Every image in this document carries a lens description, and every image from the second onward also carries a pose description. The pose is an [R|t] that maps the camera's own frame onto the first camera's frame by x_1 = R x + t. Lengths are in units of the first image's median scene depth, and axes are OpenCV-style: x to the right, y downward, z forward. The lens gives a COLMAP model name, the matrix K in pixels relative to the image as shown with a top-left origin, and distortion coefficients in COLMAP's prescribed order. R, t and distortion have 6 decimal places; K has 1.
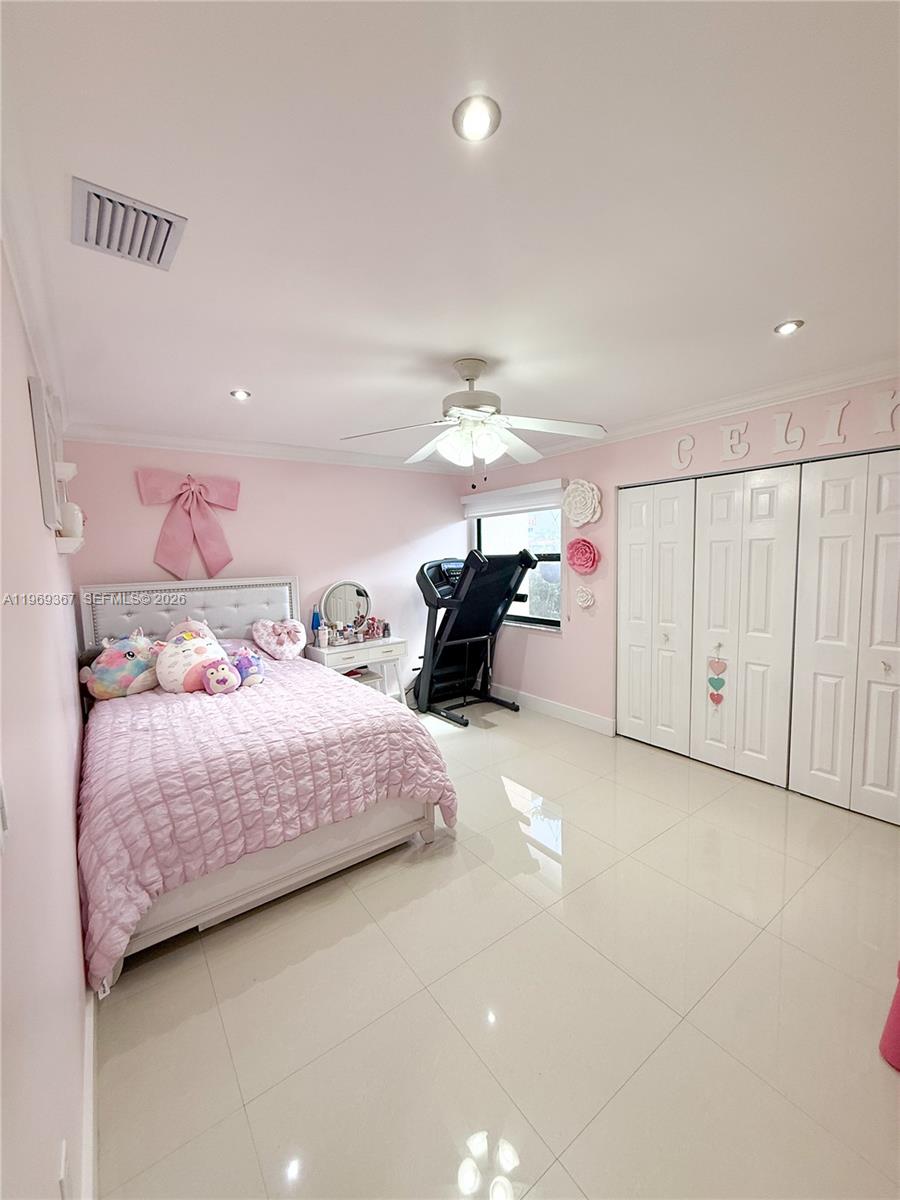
lens RADIAL K [[479.6, 0, 449.9], [0, 479.6, 600.8], [0, 0, 1]] dist [-0.000206, -0.000162]
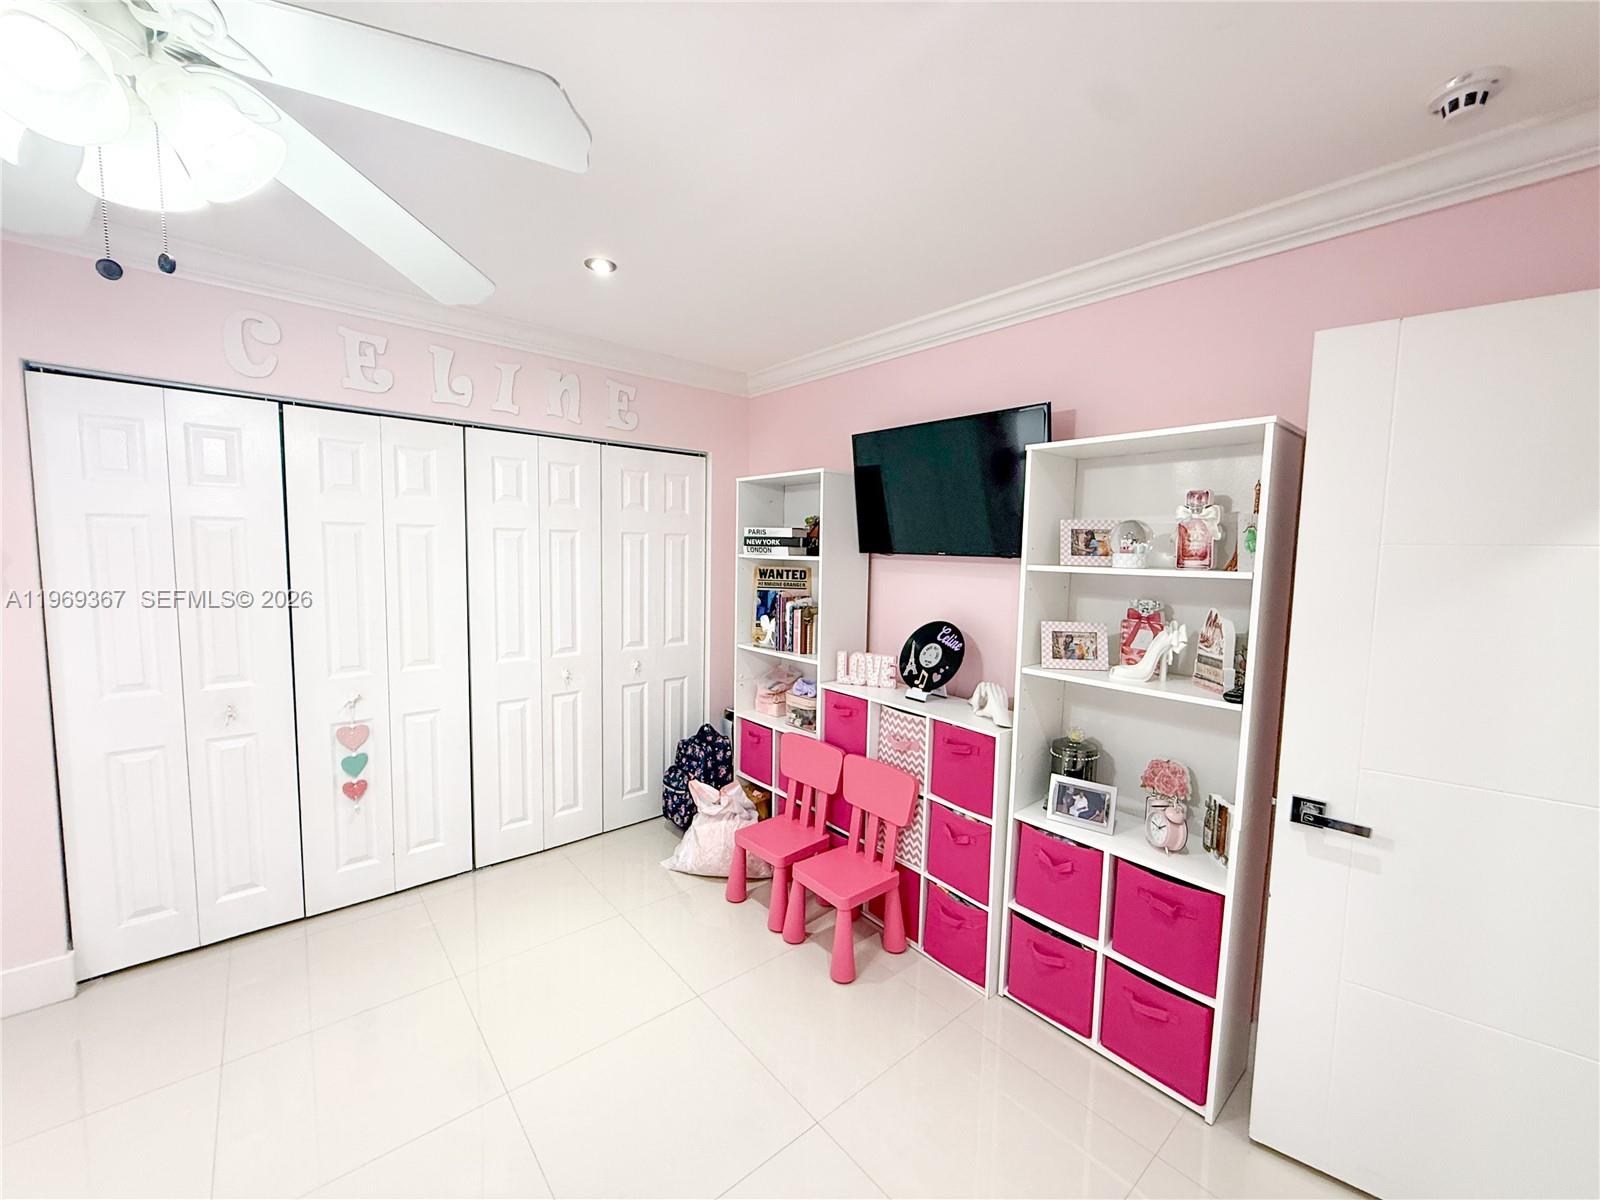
lens RADIAL K [[639.5, 0, 790.9], [0, 639.5, 603.4], [0, 0, 1]] dist [-0.000206, -0.000162]
pose [[-0.070441, -0.061850, 0.995597, -0.282868], [0.073305, 0.995056, 0.067003, -0.042690], [-0.994819, 0.077702, -0.065559, 0.561285]]
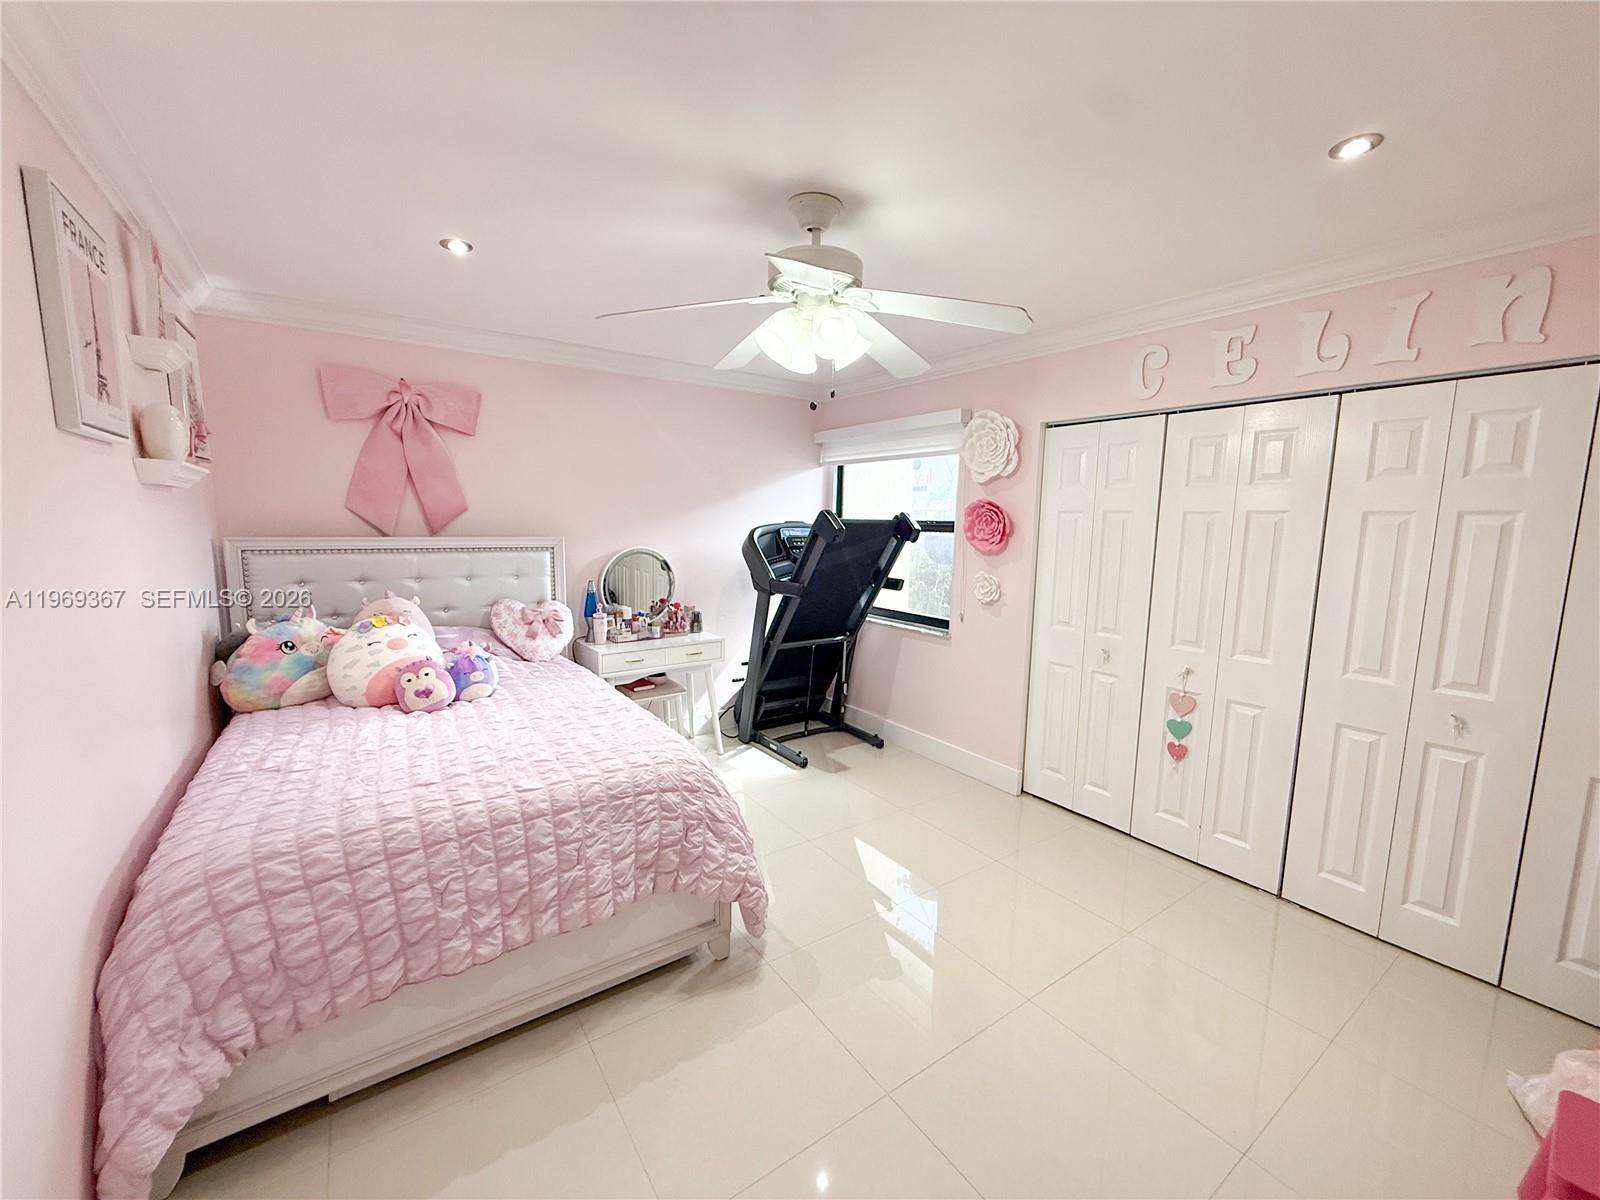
lens RADIAL K [[639.5, 0, 802.9], [0, 639.5, 601.2], [0, 0, 1]] dist [-0.000206, -0.000162]
pose [[0.998896, 0.045160, -0.012976, 0.048315], [-0.044692, 0.998410, 0.034343, -0.010750], [0.014506, -0.033725, 0.999326, 0.135756]]
